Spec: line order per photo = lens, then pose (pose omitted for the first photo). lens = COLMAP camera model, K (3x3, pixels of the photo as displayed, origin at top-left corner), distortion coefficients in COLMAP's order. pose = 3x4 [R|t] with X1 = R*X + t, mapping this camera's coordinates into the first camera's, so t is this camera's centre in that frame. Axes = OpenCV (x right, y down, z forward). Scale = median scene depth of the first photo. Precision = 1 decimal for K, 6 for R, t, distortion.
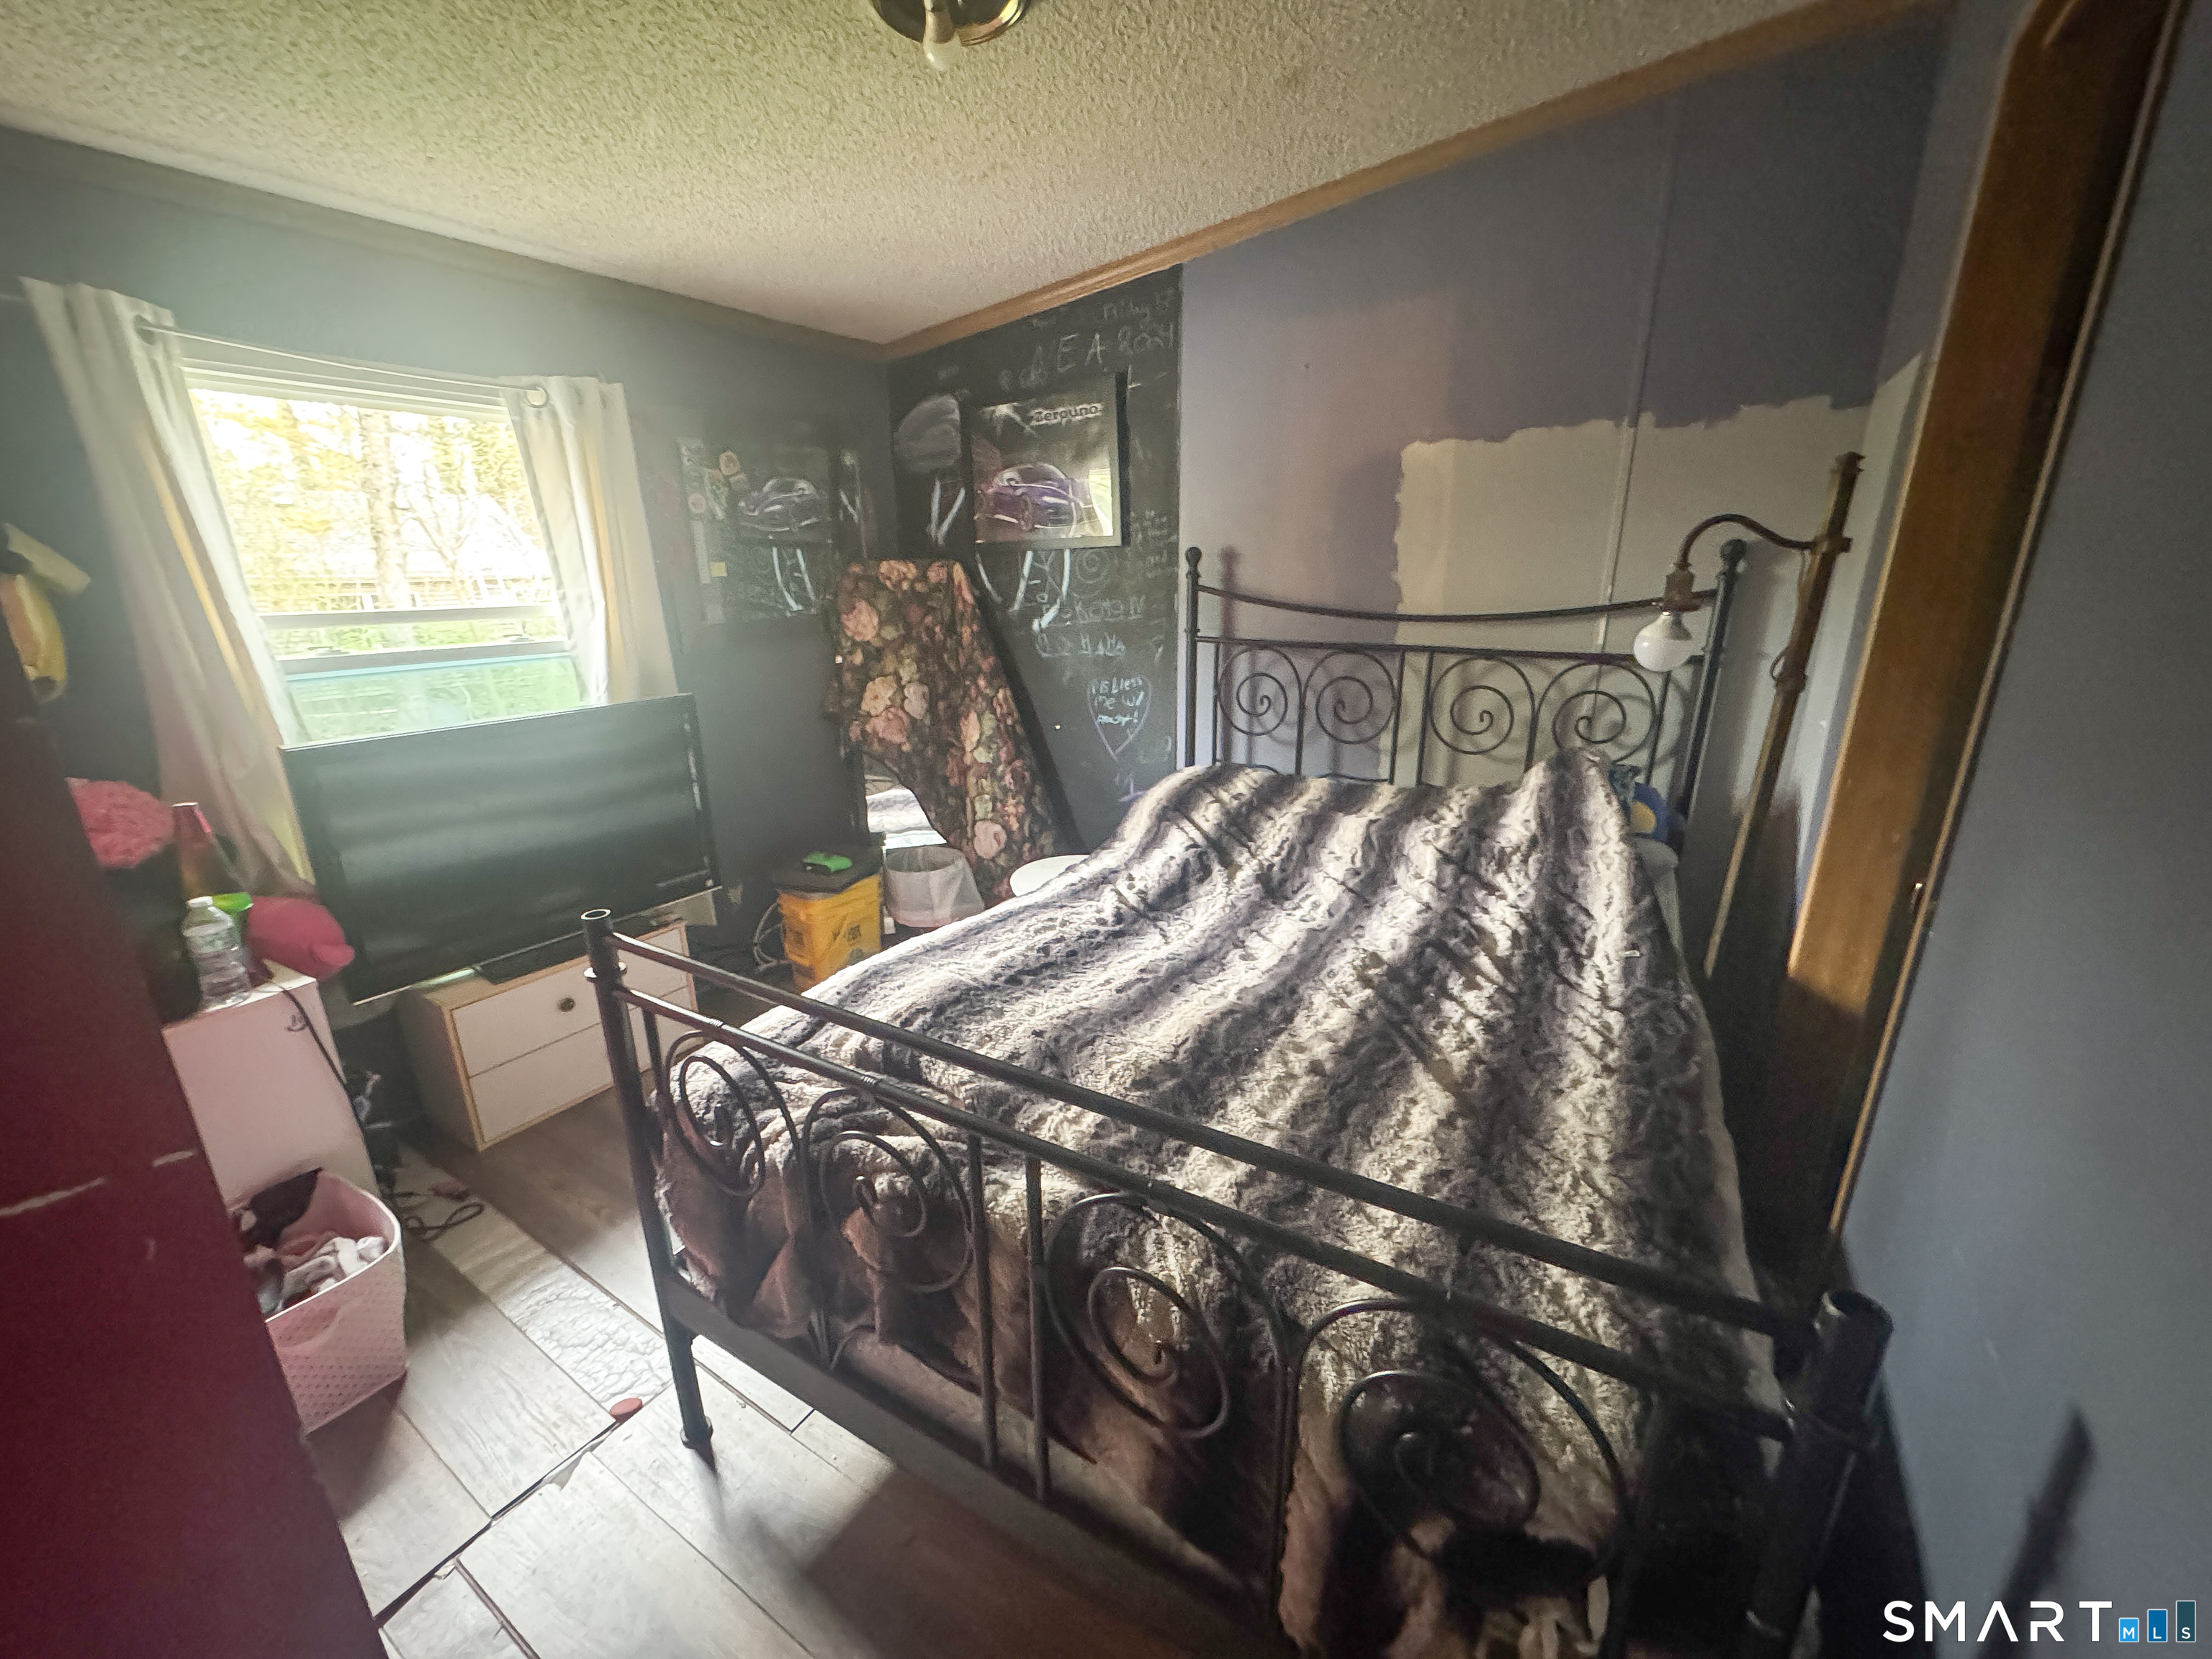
lens RADIAL K [[882.7, 0, 1113.7], [0, 882.7, 836.9], [0, 0, 1]] dist [-0.002522, 0.000519]
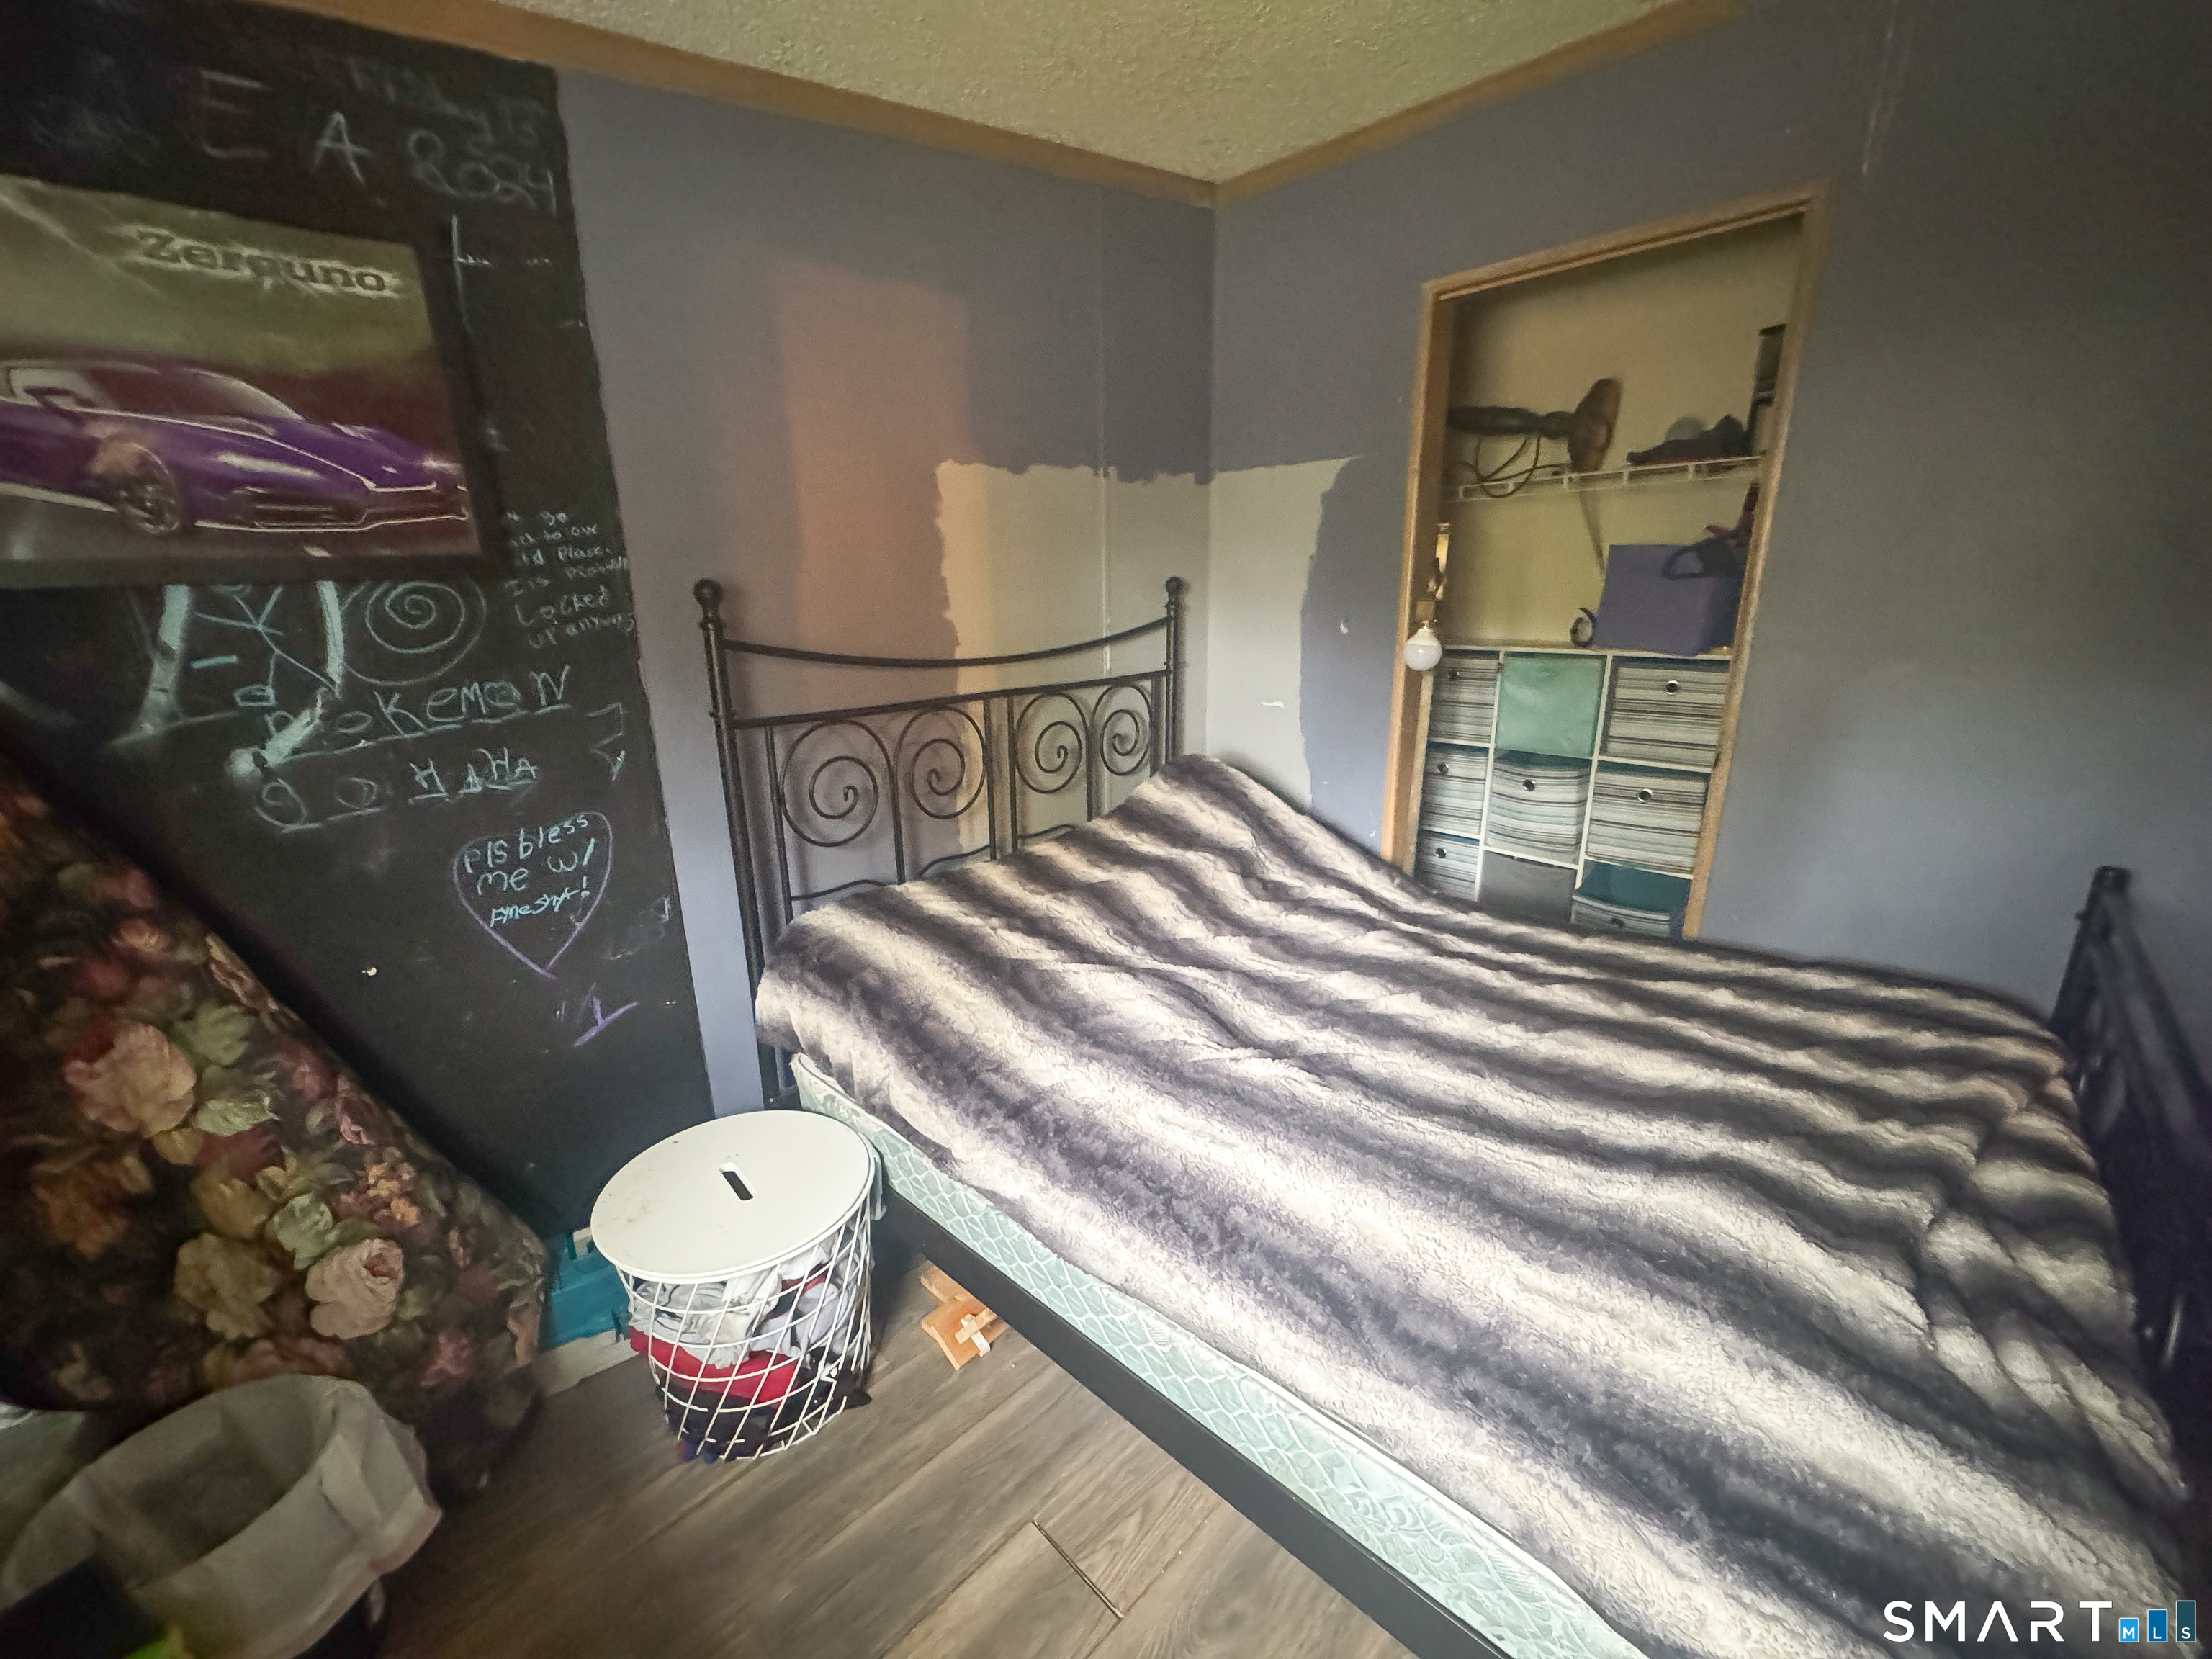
lens RADIAL K [[882.7, 0, 1103.9], [0, 882.7, 830.9], [0, 0, 1]] dist [-0.002522, 0.000519]
pose [[0.238819, -0.257590, 0.936276, -0.399861], [0.299229, 0.936779, 0.181403, -0.171274], [-0.923811, 0.236839, 0.300799, 0.532358]]
